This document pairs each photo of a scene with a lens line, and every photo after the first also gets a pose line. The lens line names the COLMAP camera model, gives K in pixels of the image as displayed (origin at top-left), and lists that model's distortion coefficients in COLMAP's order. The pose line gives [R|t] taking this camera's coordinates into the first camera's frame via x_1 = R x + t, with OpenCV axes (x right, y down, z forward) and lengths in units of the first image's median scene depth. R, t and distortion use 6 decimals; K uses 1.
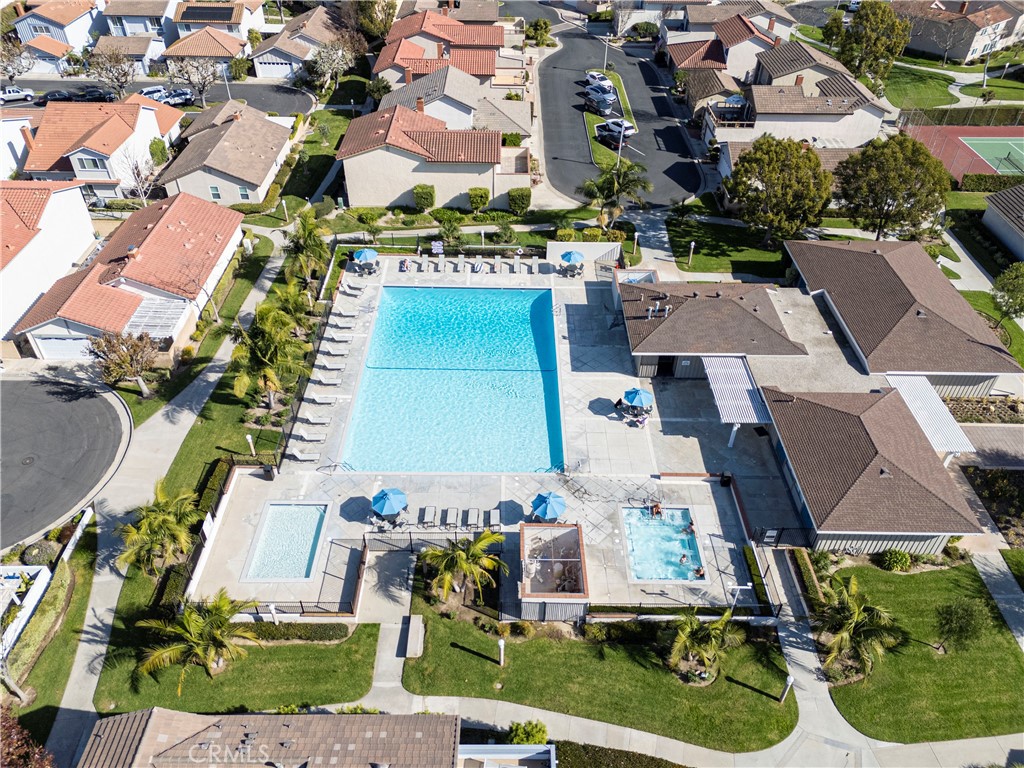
lens RADIAL K [[749.9, 0, 512.0], [0, 749.9, 384.0], [0, 0, 1]] dist [0.064554, -0.064444]
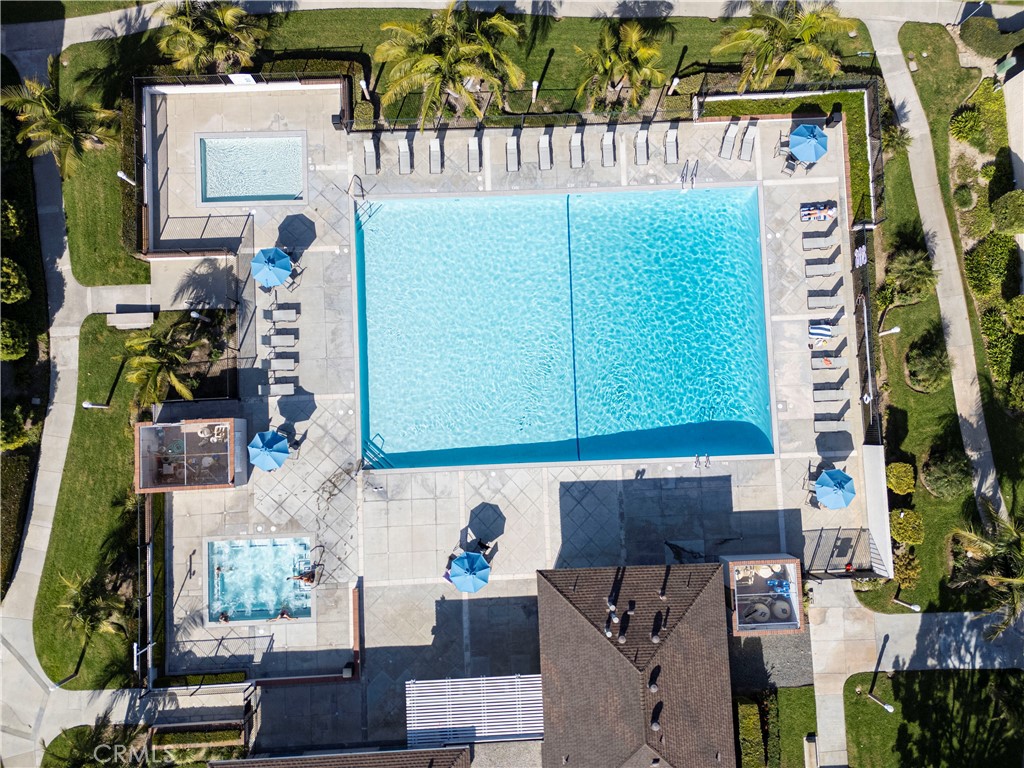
lens RADIAL K [[749.9, 0, 512.0], [0, 749.9, 384.0], [0, 0, 1]] dist [0.064554, -0.064444]
pose [[0.041638, 0.995730, -0.082392, 0.043735], [-0.656686, 0.089424, 0.748844, -0.526392], [0.753014, 0.022925, 0.657605, 0.496077]]
